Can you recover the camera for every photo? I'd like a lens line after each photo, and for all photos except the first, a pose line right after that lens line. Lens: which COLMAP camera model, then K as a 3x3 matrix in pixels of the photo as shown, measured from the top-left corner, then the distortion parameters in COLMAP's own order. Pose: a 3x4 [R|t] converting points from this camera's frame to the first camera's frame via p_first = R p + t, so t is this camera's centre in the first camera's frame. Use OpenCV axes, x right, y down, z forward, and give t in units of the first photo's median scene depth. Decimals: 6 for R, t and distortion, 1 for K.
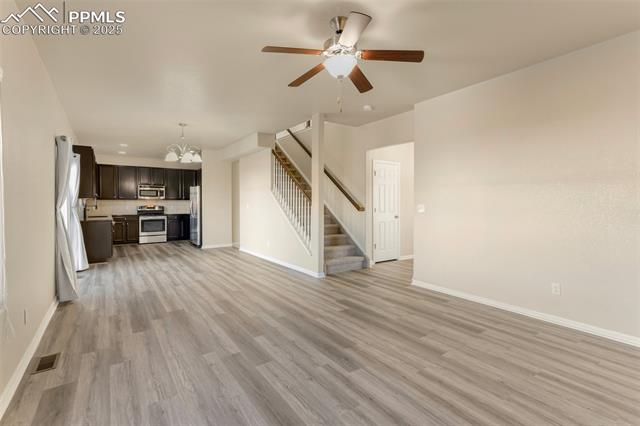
lens RADIAL K [[296.1, 0, 317.4], [0, 296.1, 205.3], [0, 0, 1]] dist [0.026383, 0.000161]
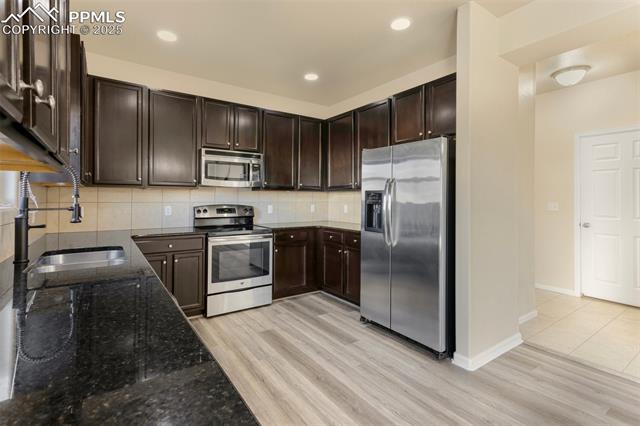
lens RADIAL K [[307.1, 0, 321.6], [0, 307.1, 198.4], [0, 0, 1]] dist [0.016051, 0.000410]
pose [[0.999982, 0.005788, -0.001394, -0.476530], [-0.005806, 0.999898, -0.013020, -0.002989], [0.001318, 0.013028, 0.999914, 0.663478]]
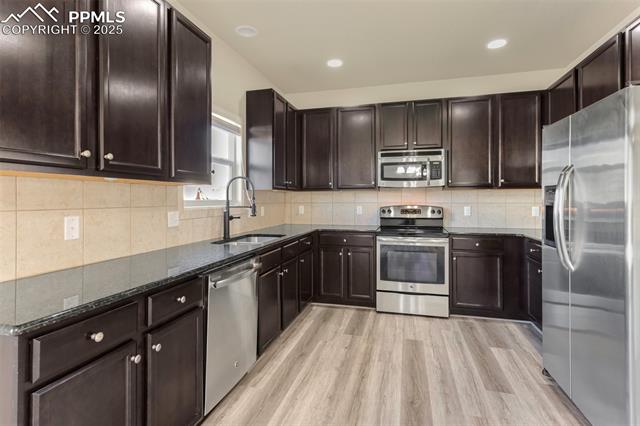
lens RADIAL K [[323.9, 0, 319.2], [0, 323.9, 198.4], [0, 0, 1]] dist [0.001981, 0.000765]
pose [[0.633985, -0.002545, -0.773341, -0.345260], [-0.005419, 0.999955, -0.007734, -0.004391], [0.773327, 0.009094, 0.633943, 0.713858]]
